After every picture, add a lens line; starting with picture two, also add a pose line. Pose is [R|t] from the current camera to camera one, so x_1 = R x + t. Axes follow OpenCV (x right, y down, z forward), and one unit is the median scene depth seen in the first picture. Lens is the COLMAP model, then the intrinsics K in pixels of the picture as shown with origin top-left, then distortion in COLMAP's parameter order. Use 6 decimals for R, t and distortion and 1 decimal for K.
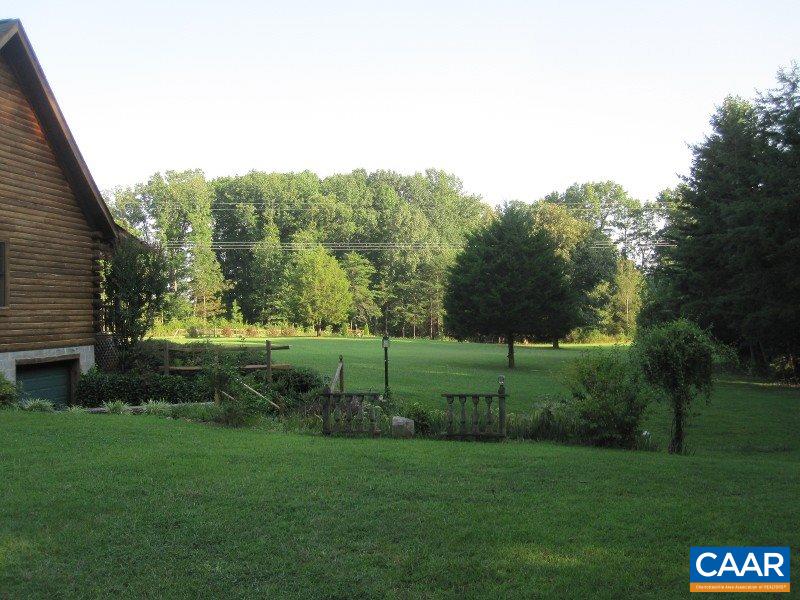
lens RADIAL K [[789.6, 0, 396.4], [0, 789.6, 295.1], [0, 0, 1]] dist [-0.078475, 0.042139]
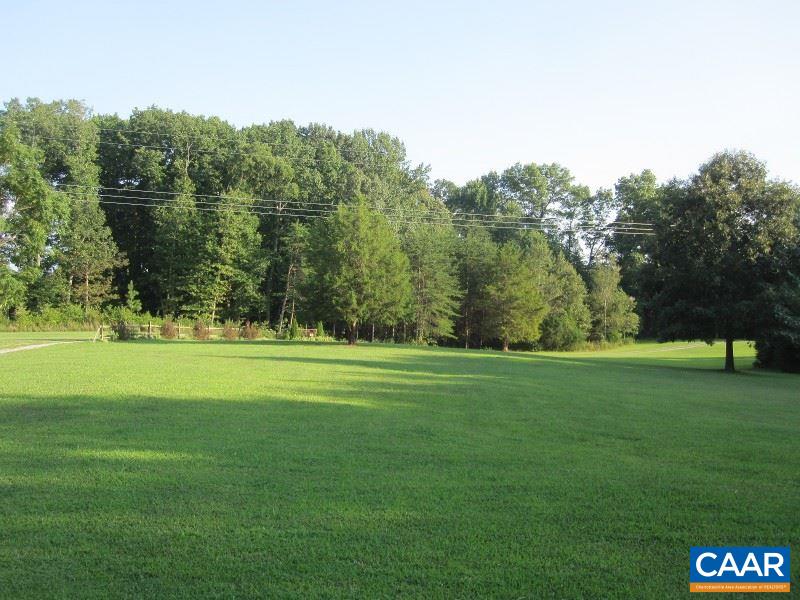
lens RADIAL K [[789.6, 0, 396.4], [0, 789.6, 295.1], [0, 0, 1]] dist [-0.078475, 0.042139]
pose [[0.975497, 0.034992, 0.217212, -0.120859], [-0.036445, 0.999332, 0.002683, 0.007387], [-0.216973, -0.010534, 0.976121, 0.251989]]
